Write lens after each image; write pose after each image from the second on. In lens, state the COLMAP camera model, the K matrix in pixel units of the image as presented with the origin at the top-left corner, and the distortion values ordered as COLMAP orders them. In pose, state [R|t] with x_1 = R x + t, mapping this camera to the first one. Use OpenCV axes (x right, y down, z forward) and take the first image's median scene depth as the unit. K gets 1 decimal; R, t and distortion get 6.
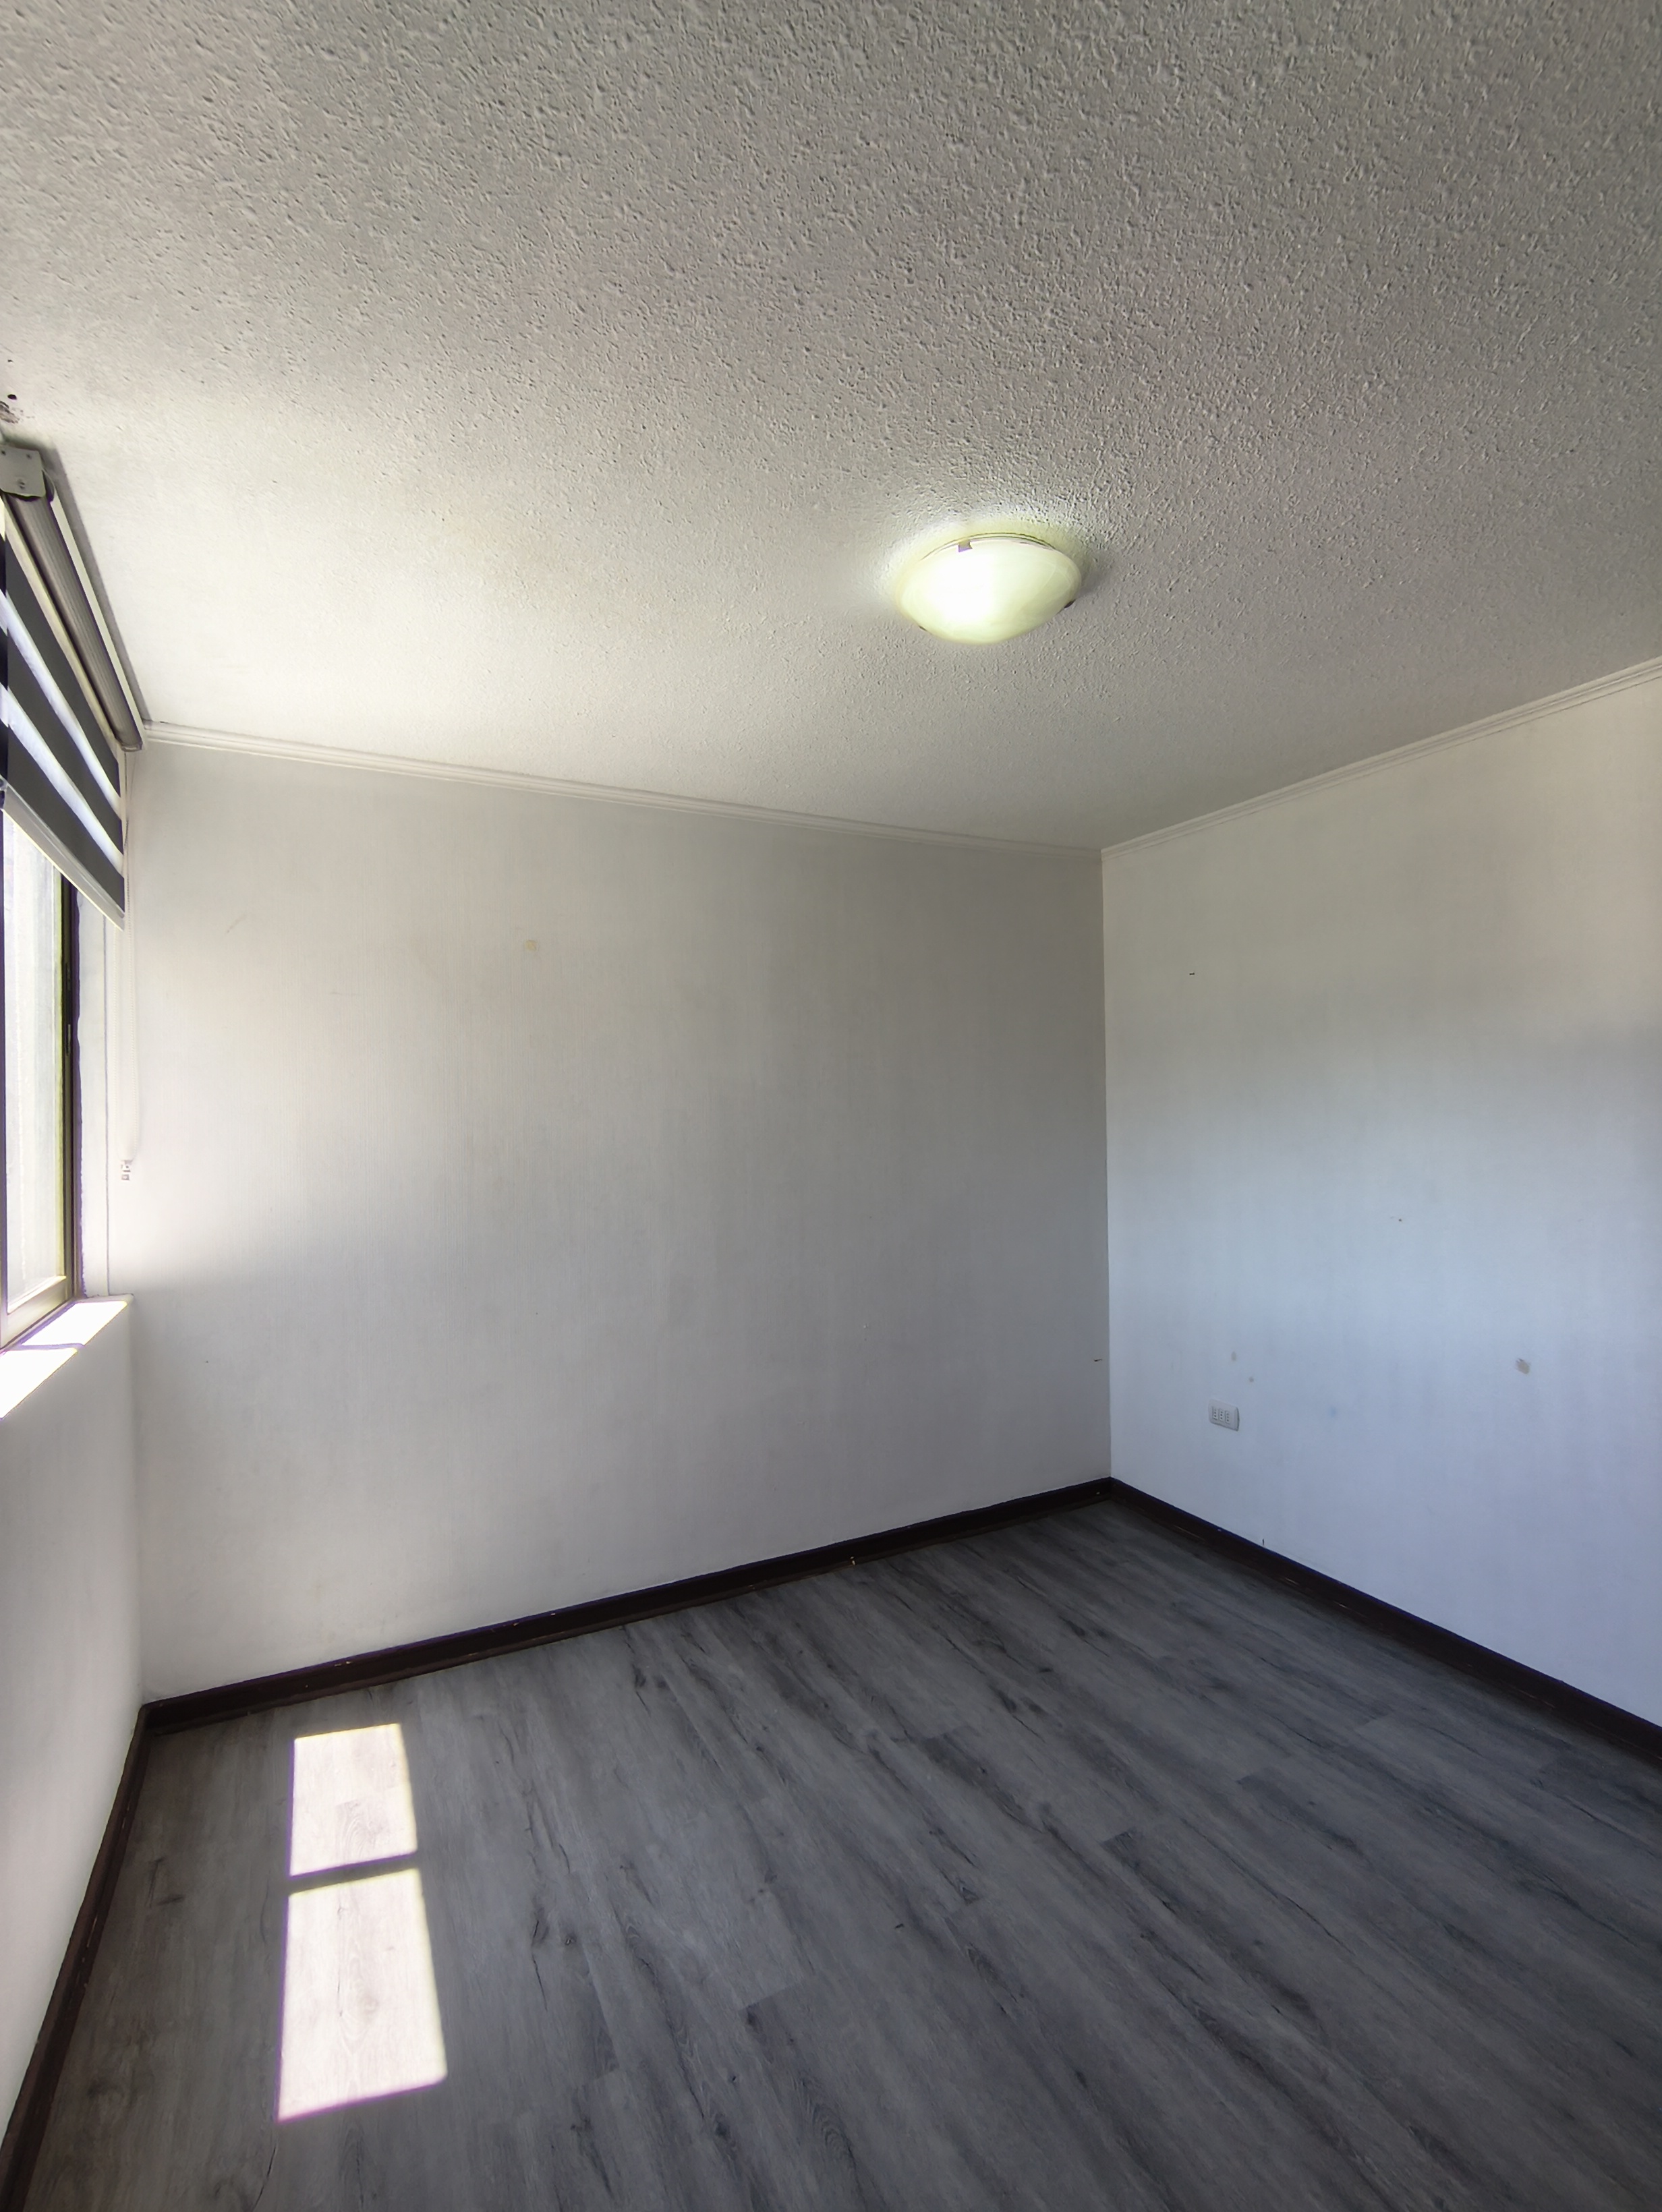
lens RADIAL K [[998.6, 0, 847.9], [0, 998.6, 1110.9], [0, 0, 1]] dist [-0.008225, 0.004375]
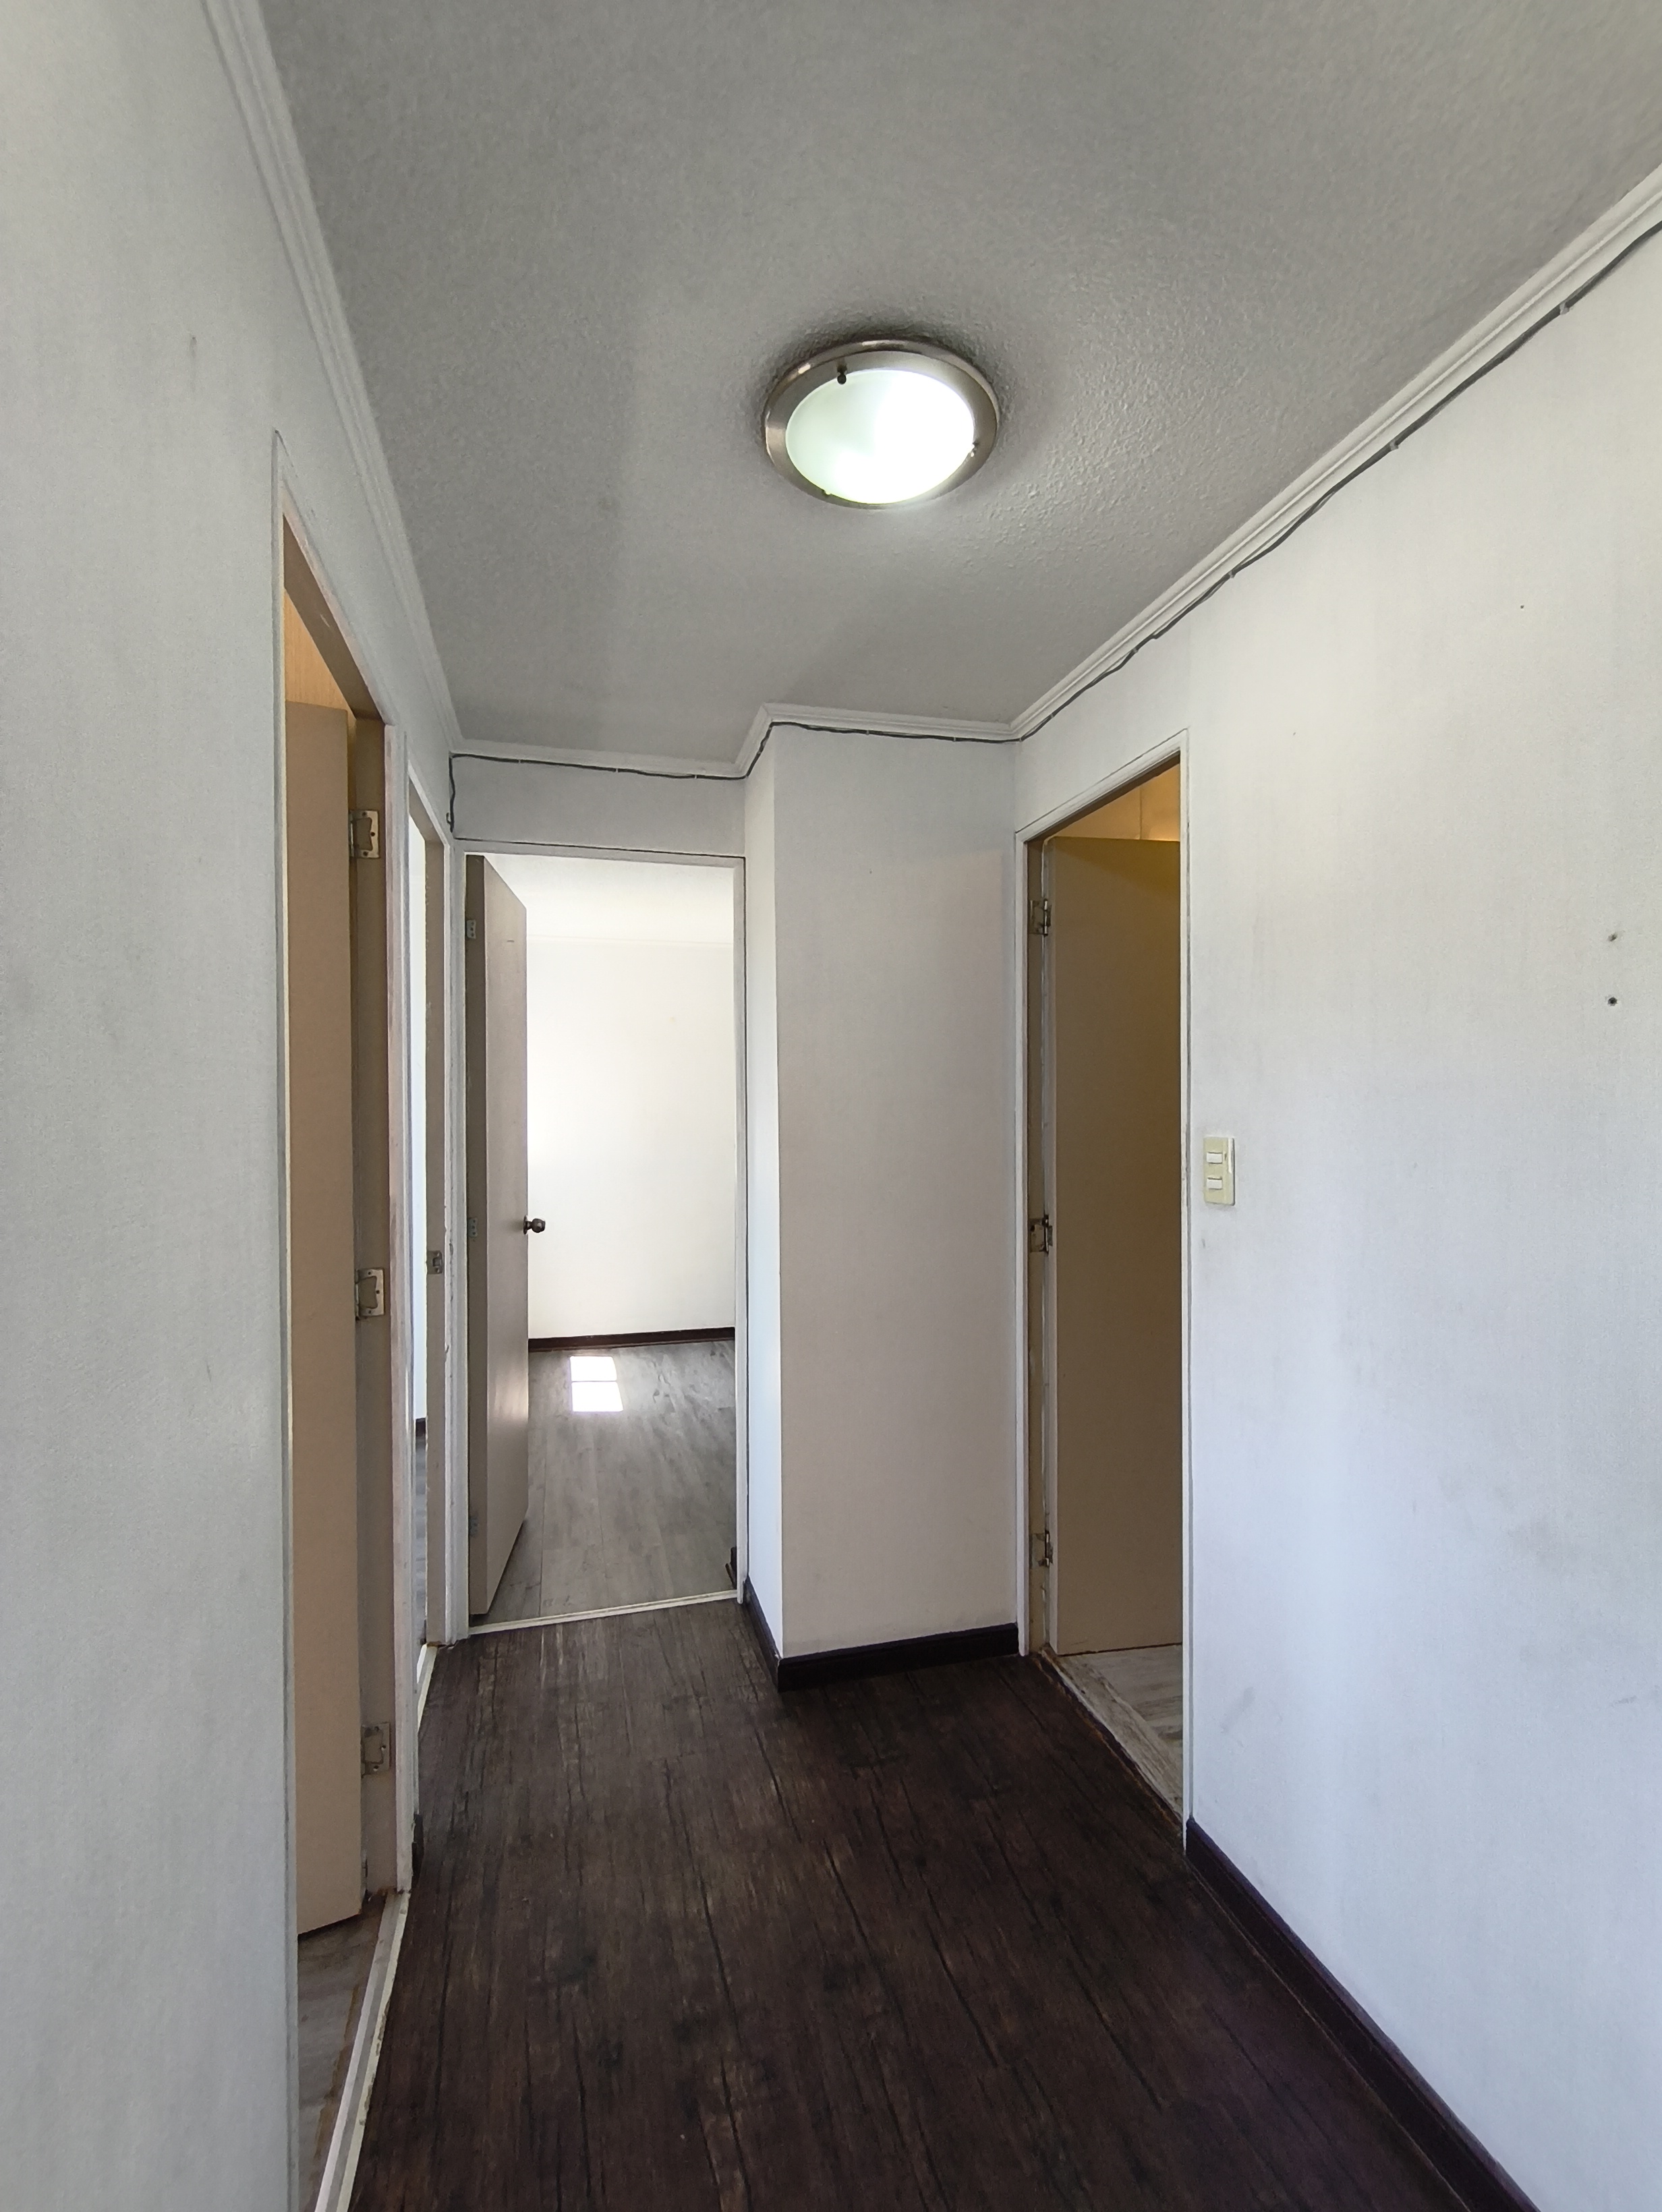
lens RADIAL K [[998.6, 0, 832.9], [0, 998.6, 1102.8], [0, 0, 1]] dist [-0.008225, 0.004375]
pose [[0.976021, 0.018956, -0.216847, 0.583852], [-0.017861, 0.999816, 0.007010, -0.006057], [0.216940, -0.002968, 0.976180, -1.235493]]
